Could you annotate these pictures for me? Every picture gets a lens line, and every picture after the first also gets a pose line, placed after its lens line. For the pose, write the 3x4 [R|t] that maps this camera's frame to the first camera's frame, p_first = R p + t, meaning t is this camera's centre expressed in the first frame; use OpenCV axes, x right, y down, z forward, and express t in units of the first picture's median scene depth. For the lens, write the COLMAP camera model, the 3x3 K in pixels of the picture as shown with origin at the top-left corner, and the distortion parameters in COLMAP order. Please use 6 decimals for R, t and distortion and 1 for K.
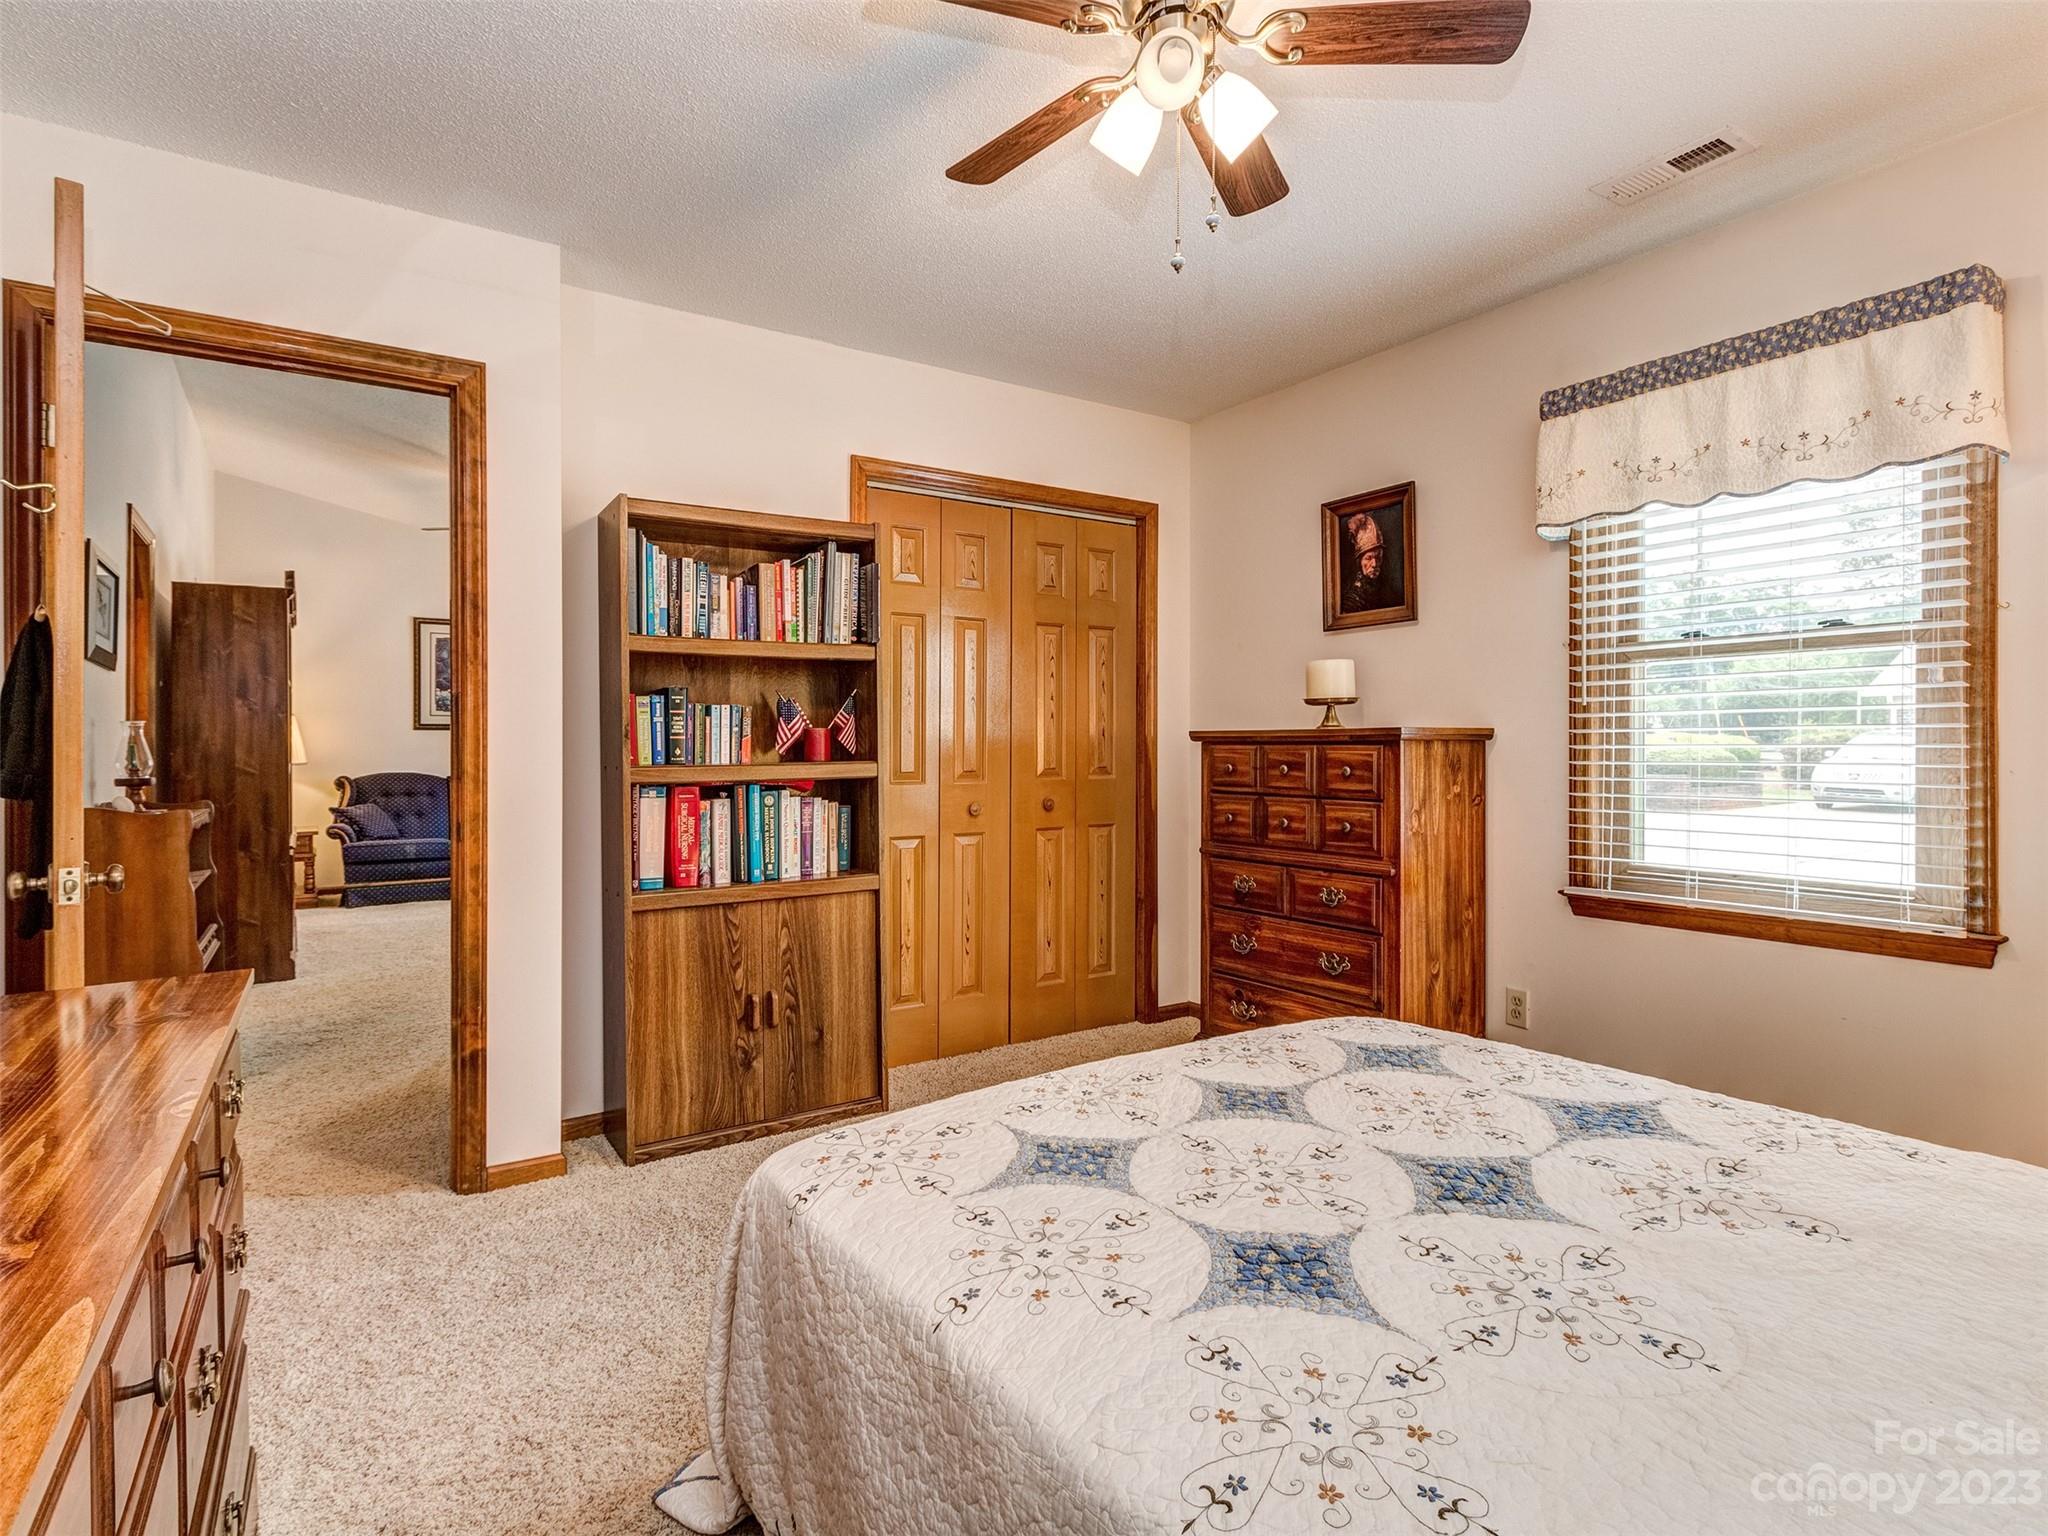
lens RADIAL K [[1048.8, 0, 1020.4], [0, 1048.8, 760.6], [0, 0, 1]] dist [0.001781, -0.001547]
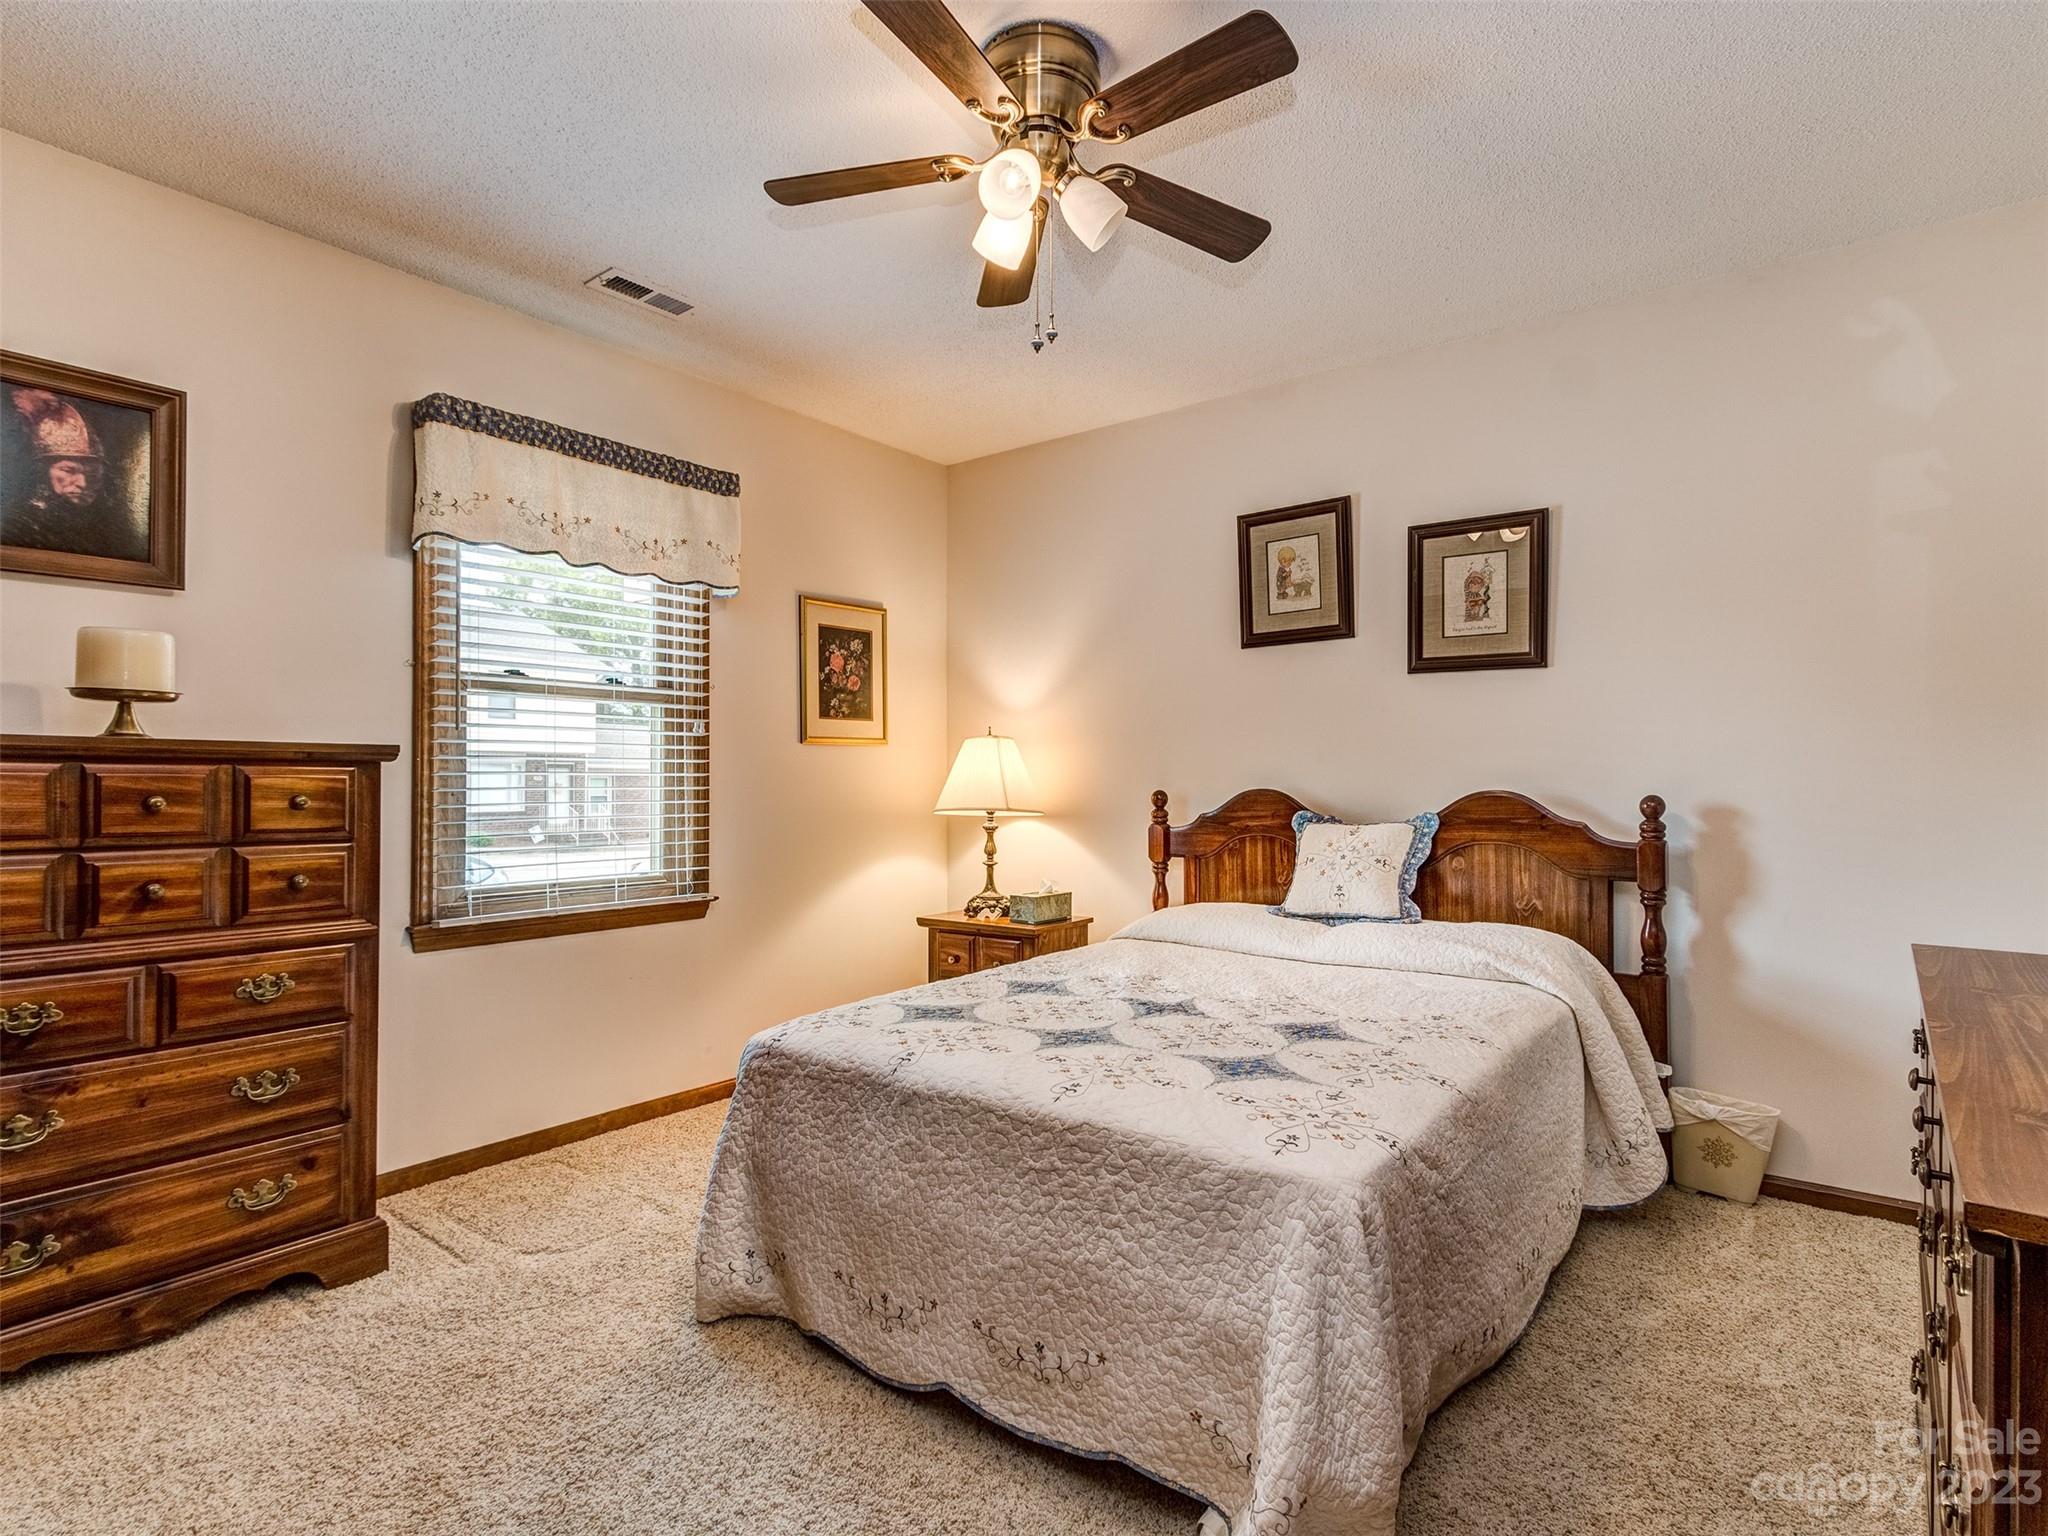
lens RADIAL K [[1048.8, 0, 1030.0], [0, 1048.8, 777.4], [0, 0, 1]] dist [0.001781, -0.001547]
pose [[-0.313232, 0.012371, 0.949596, -0.536841], [0.013873, 0.999868, -0.008450, 0.006299], [-0.949575, 0.010526, -0.313362, 0.783732]]
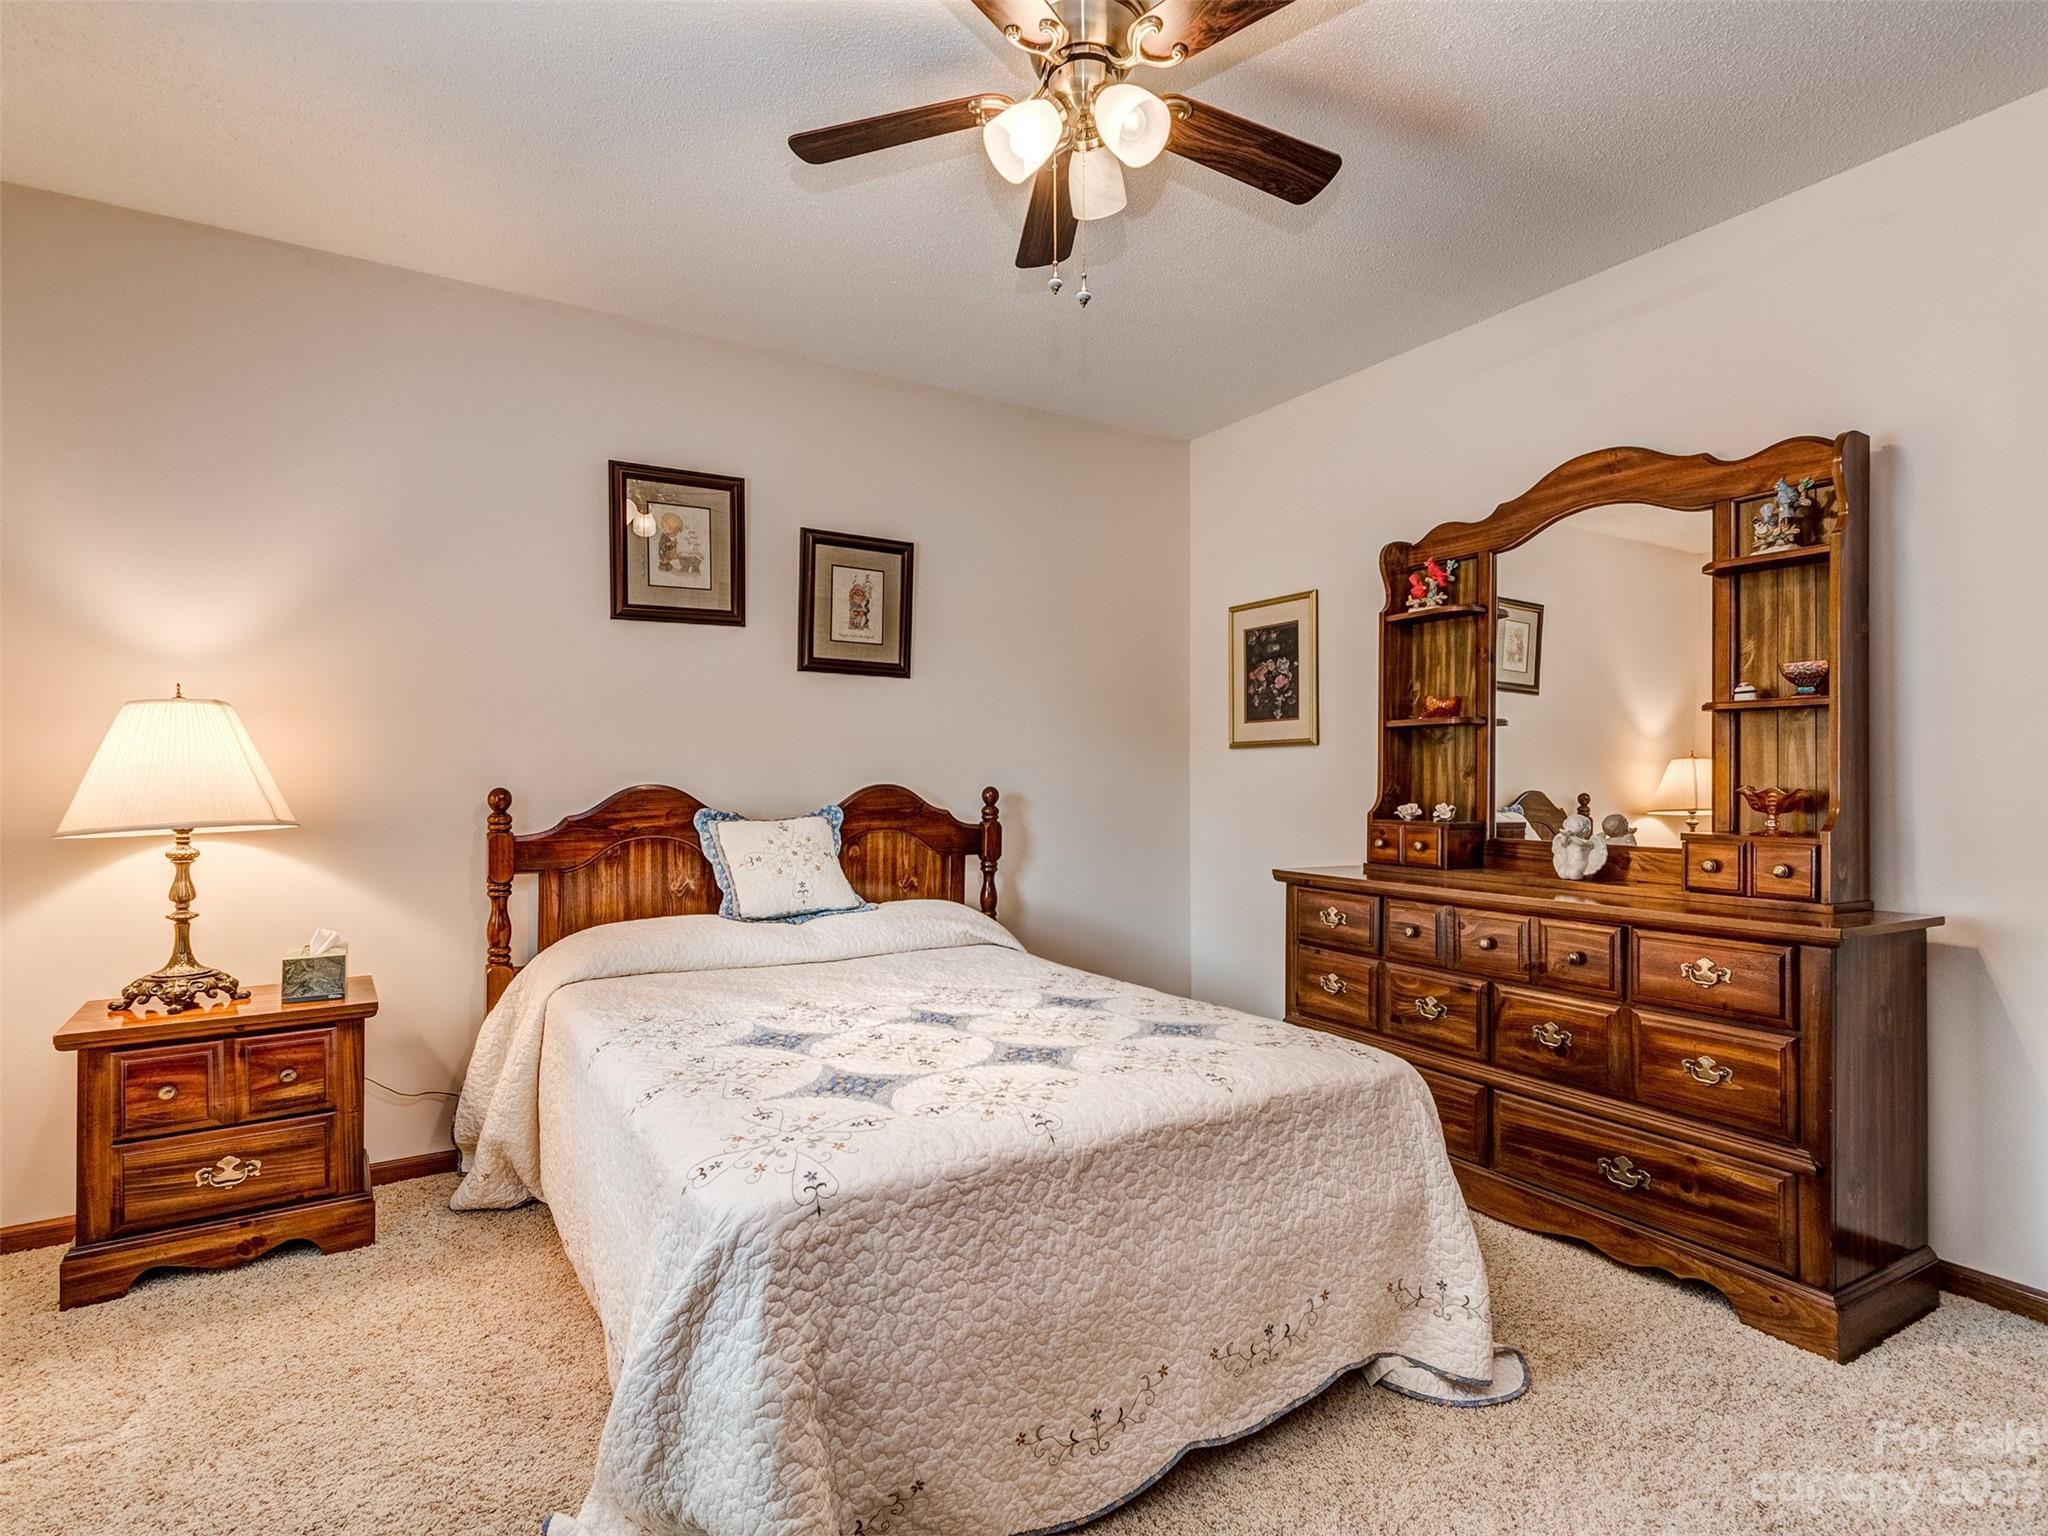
lens RADIAL K [[1048.8, 0, 1018.1], [0, 1048.8, 774.1], [0, 0, 1]] dist [0.001781, -0.001547]
pose [[-0.998973, 0.010161, 0.044145, 0.102799], [0.010657, 0.999883, 0.011003, -0.005118], [-0.044028, 0.011462, -0.998965, 1.179521]]
